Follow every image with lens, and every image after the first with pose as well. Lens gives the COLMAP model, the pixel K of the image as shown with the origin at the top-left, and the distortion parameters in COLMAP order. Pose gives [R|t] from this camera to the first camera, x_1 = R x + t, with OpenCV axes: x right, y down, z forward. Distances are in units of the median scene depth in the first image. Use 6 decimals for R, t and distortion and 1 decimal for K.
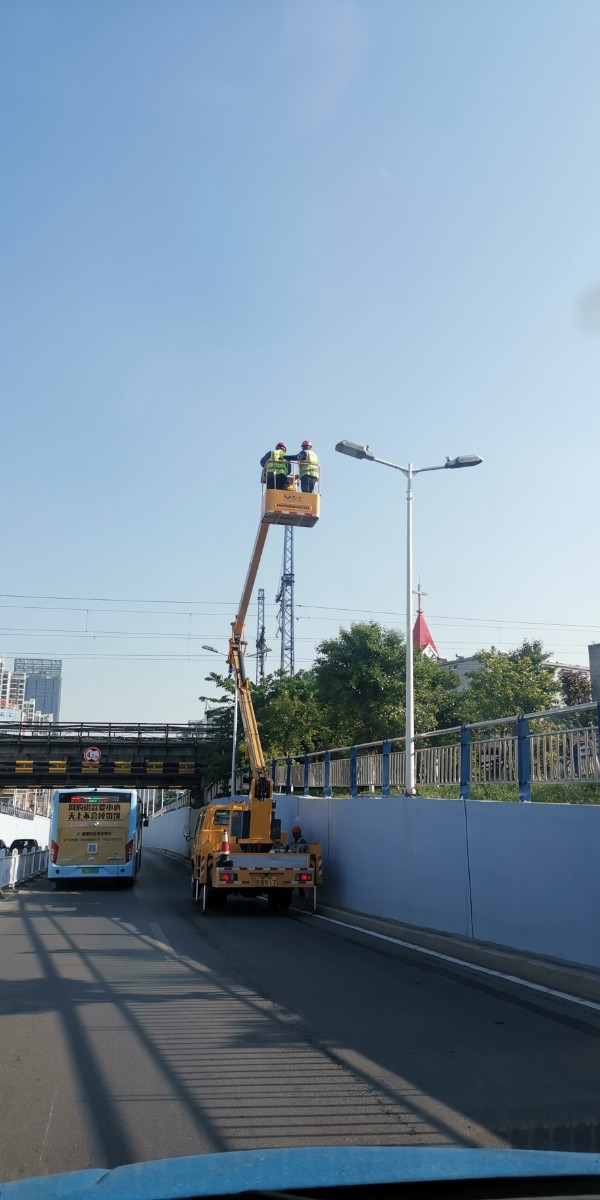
lens RADIAL K [[936.5, 0, 300.0], [0, 936.5, 600.0], [0, 0, 1]] dist [0.087780, -0.109707]
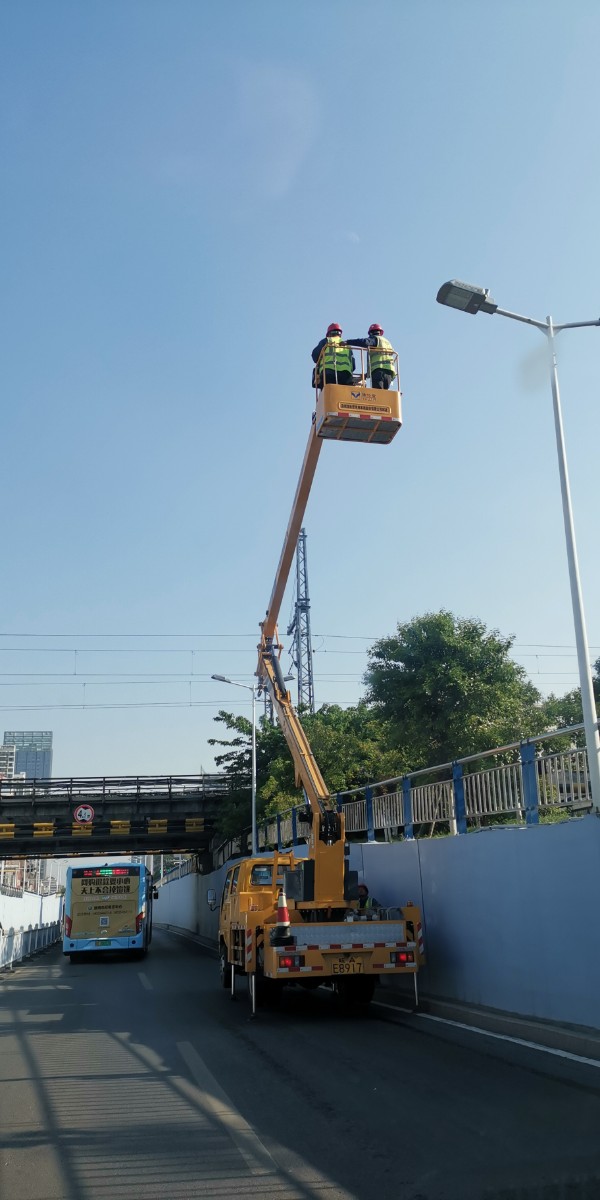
lens RADIAL K [[936.5, 0, 300.0], [0, 936.5, 600.0], [0, 0, 1]] dist [0.087780, -0.109707]
pose [[0.999275, -0.036220, 0.011704, -0.051197], [0.036920, 0.997105, -0.066474, 0.064194], [-0.009263, 0.066858, 0.997720, 0.240922]]
